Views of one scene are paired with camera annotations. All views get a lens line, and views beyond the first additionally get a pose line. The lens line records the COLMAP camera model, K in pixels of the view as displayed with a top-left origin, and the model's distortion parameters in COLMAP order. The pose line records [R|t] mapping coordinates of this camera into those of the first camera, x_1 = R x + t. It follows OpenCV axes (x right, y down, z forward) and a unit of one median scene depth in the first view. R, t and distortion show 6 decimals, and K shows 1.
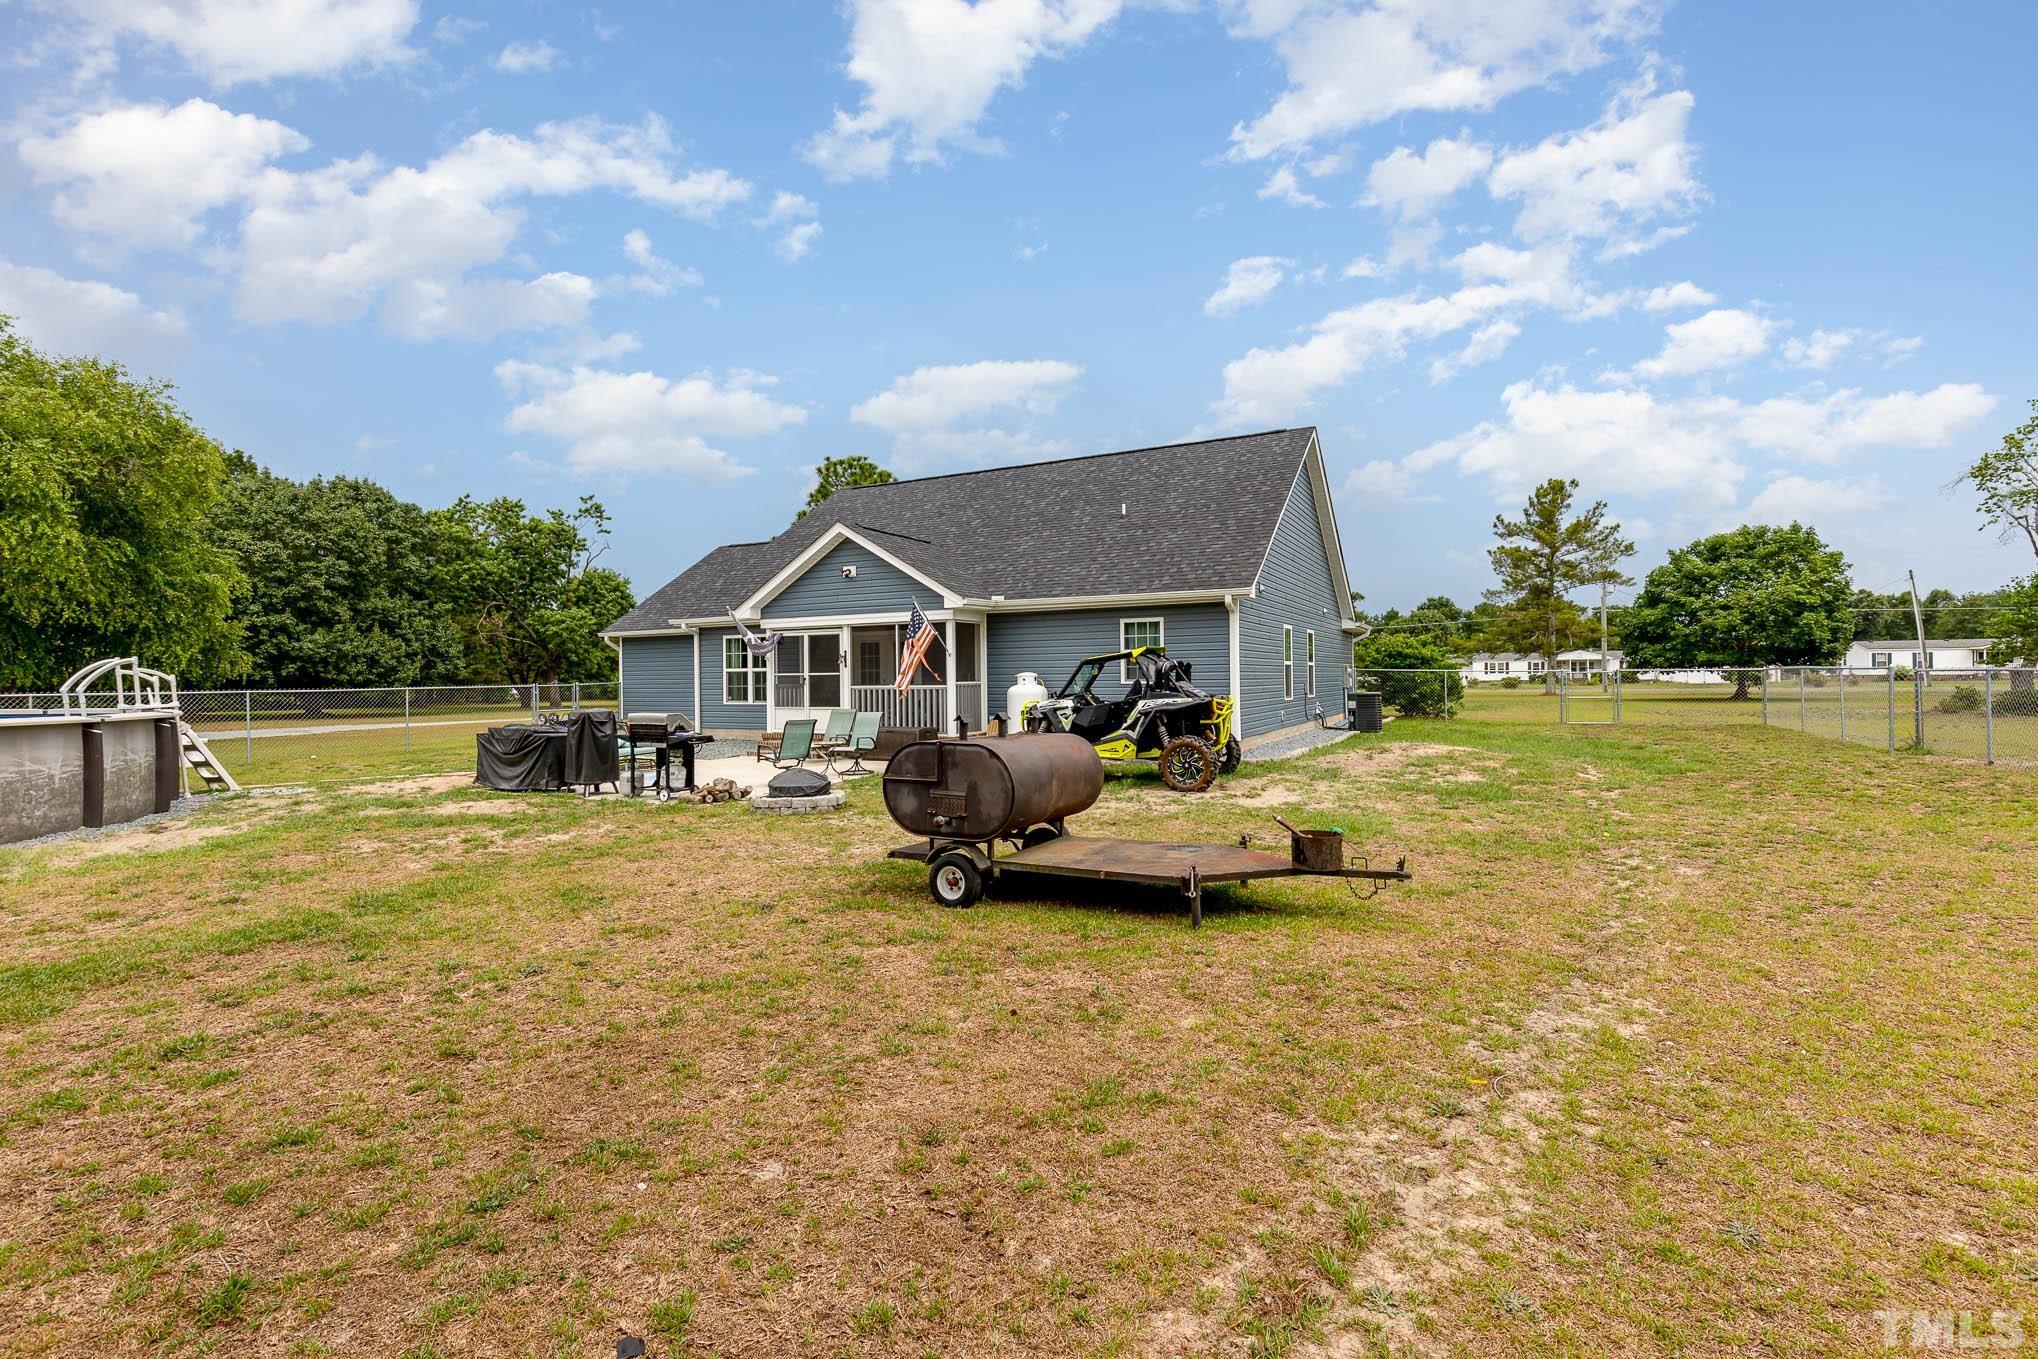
lens RADIAL K [[916.3, 0, 1019.0], [0, 916.3, 679.5], [0, 0, 1]] dist [-0.001058, -0.000089]
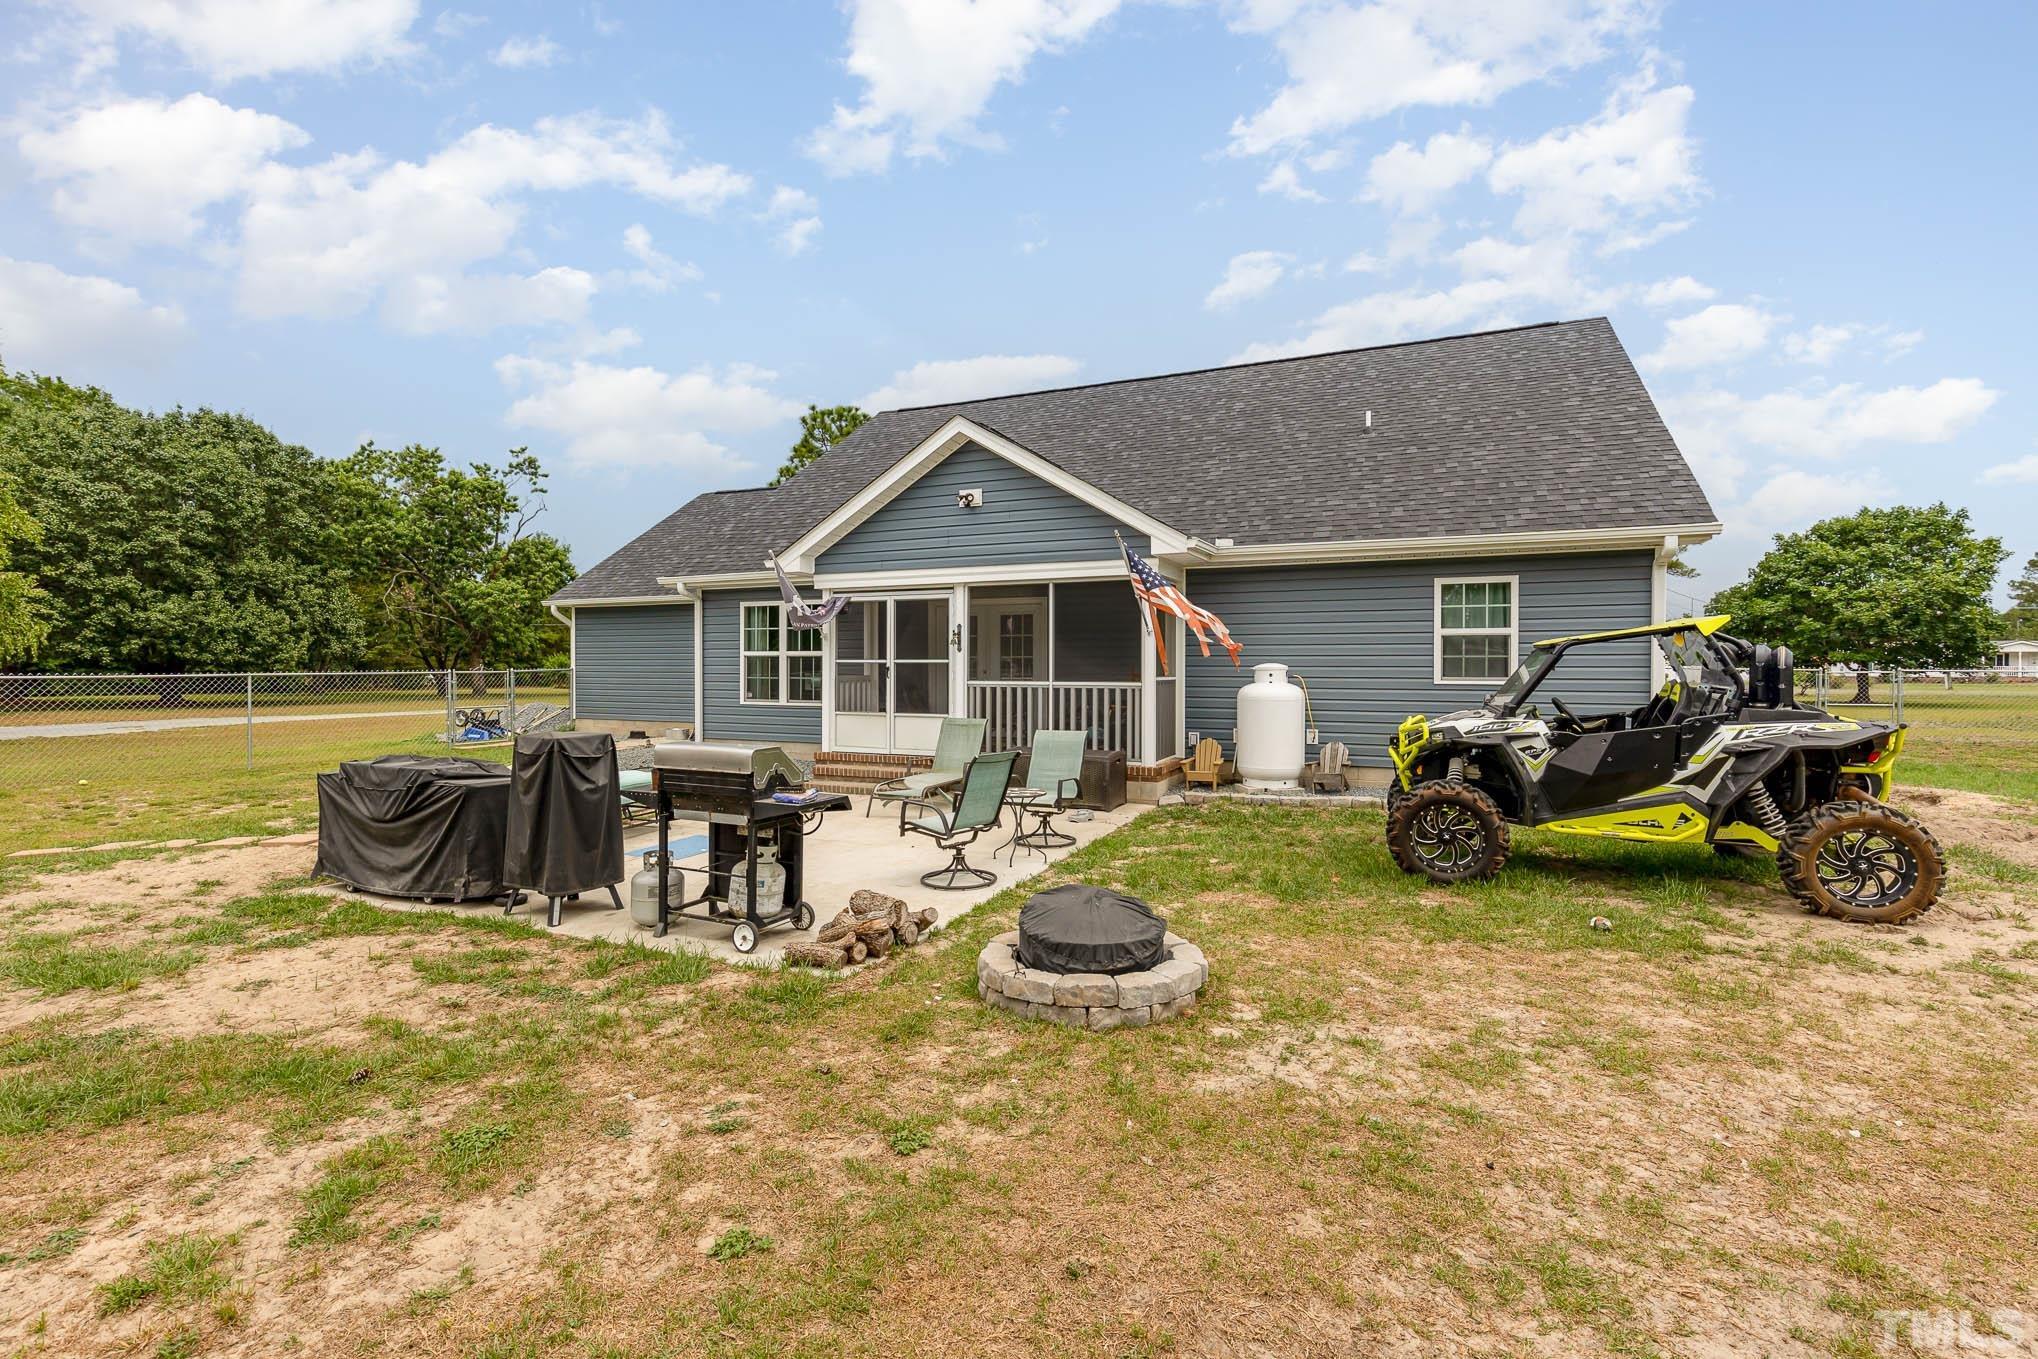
lens RADIAL K [[916.3, 0, 1019.0], [0, 916.3, 679.5], [0, 0, 1]] dist [-0.001058, -0.000089]
pose [[0.997819, 0.012385, 0.064845, -0.080554], [-0.013104, 0.999857, 0.010663, -0.000498], [-0.064703, -0.011489, 0.997838, 0.157019]]
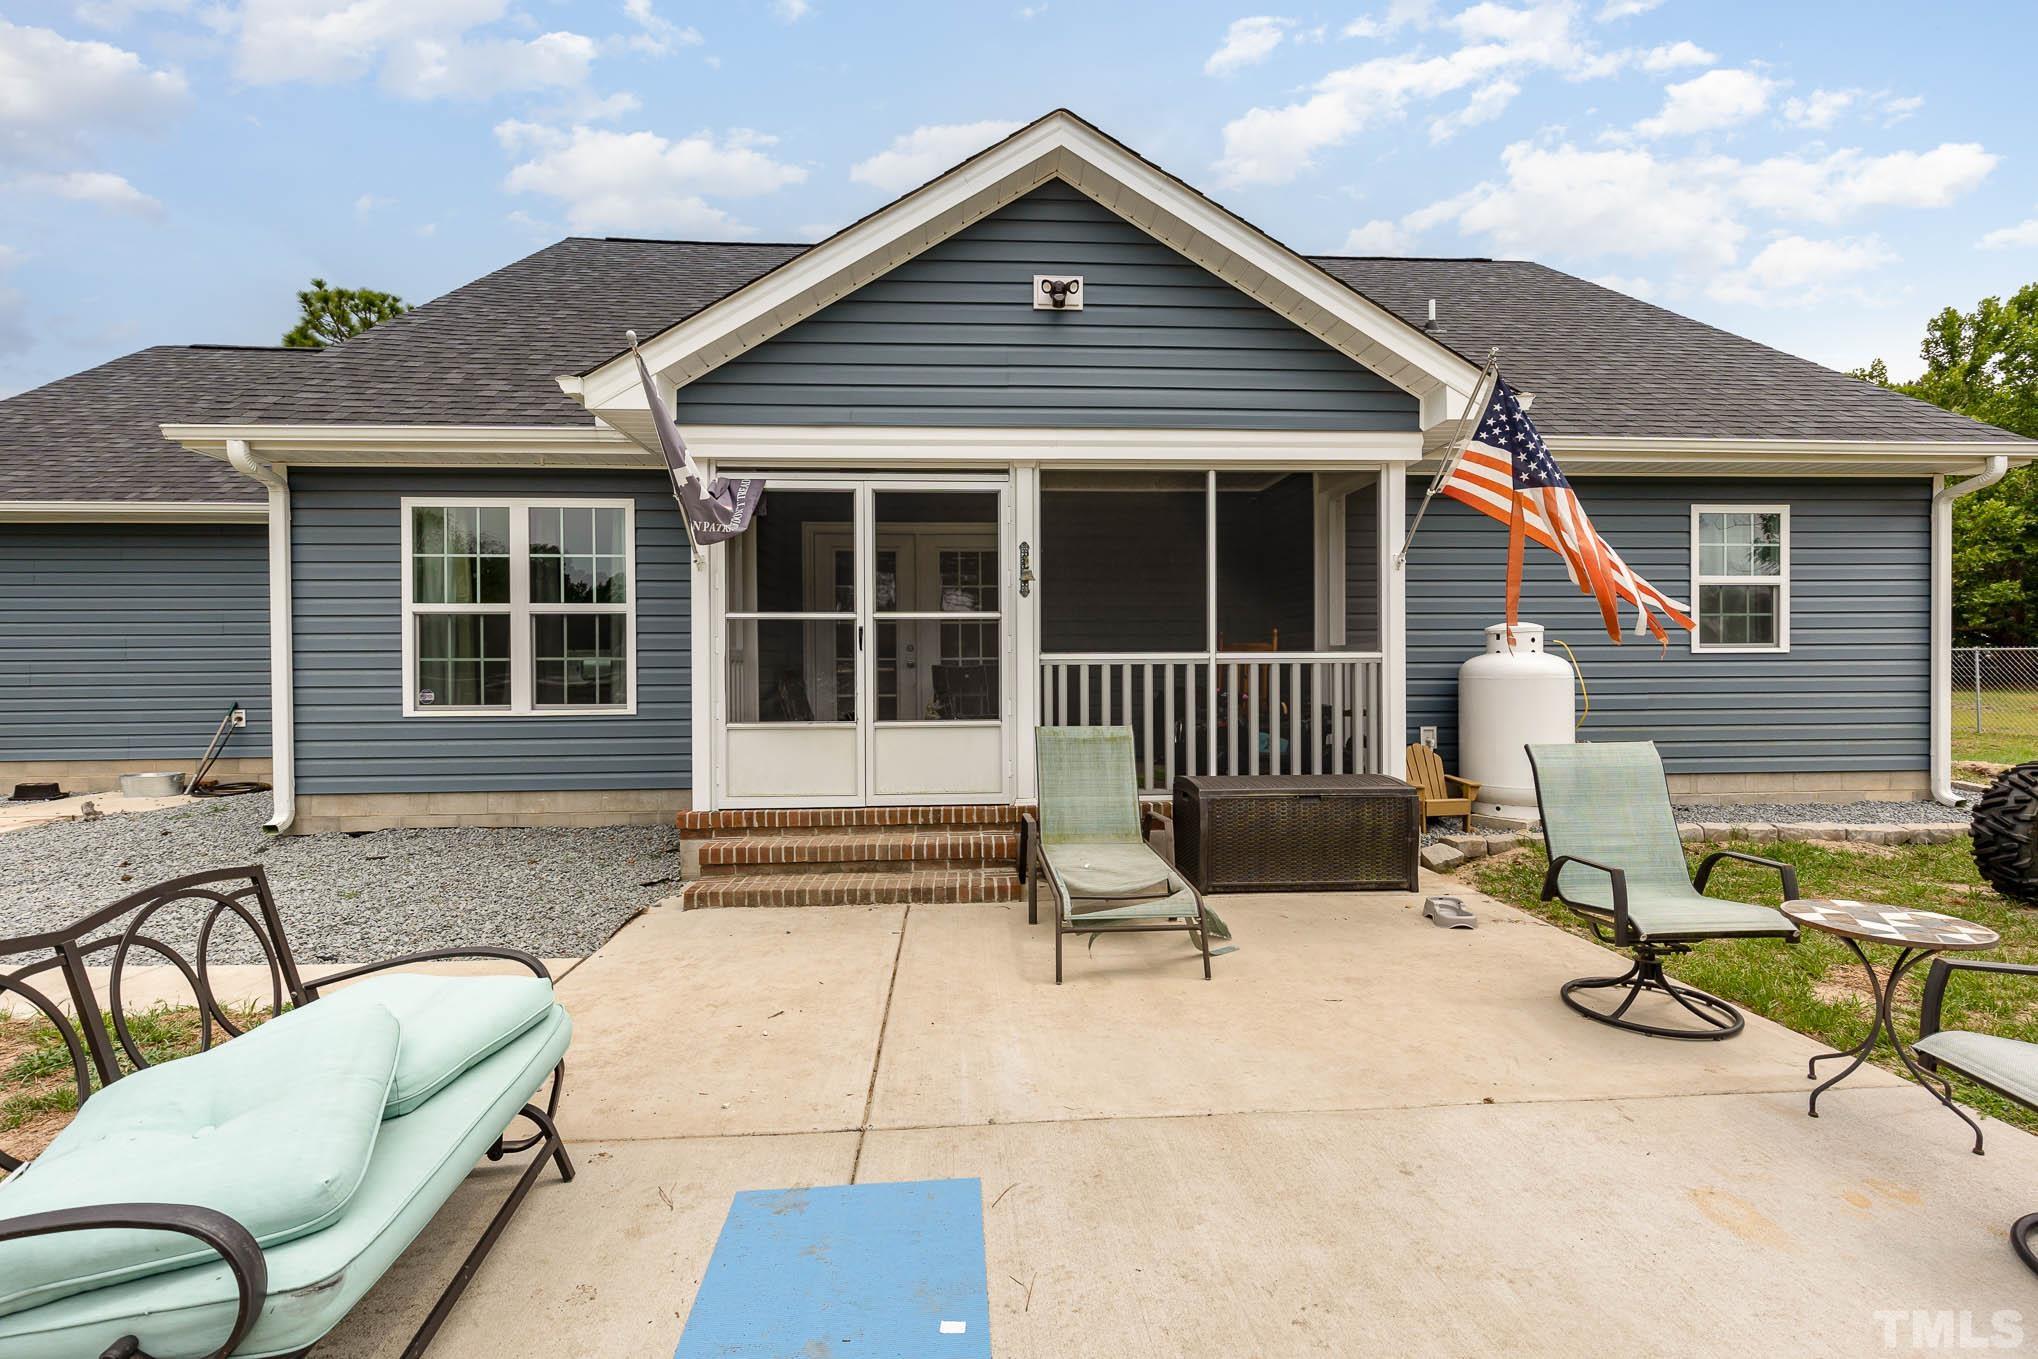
lens RADIAL K [[916.3, 0, 1019.0], [0, 916.3, 679.5], [0, 0, 1]] dist [-0.001058, -0.000089]
pose [[0.851079, -0.000359, 0.525038, -0.152986], [-0.001612, 0.999993, 0.003296, 0.006338], [-0.525036, -0.003651, 0.851072, 0.309897]]
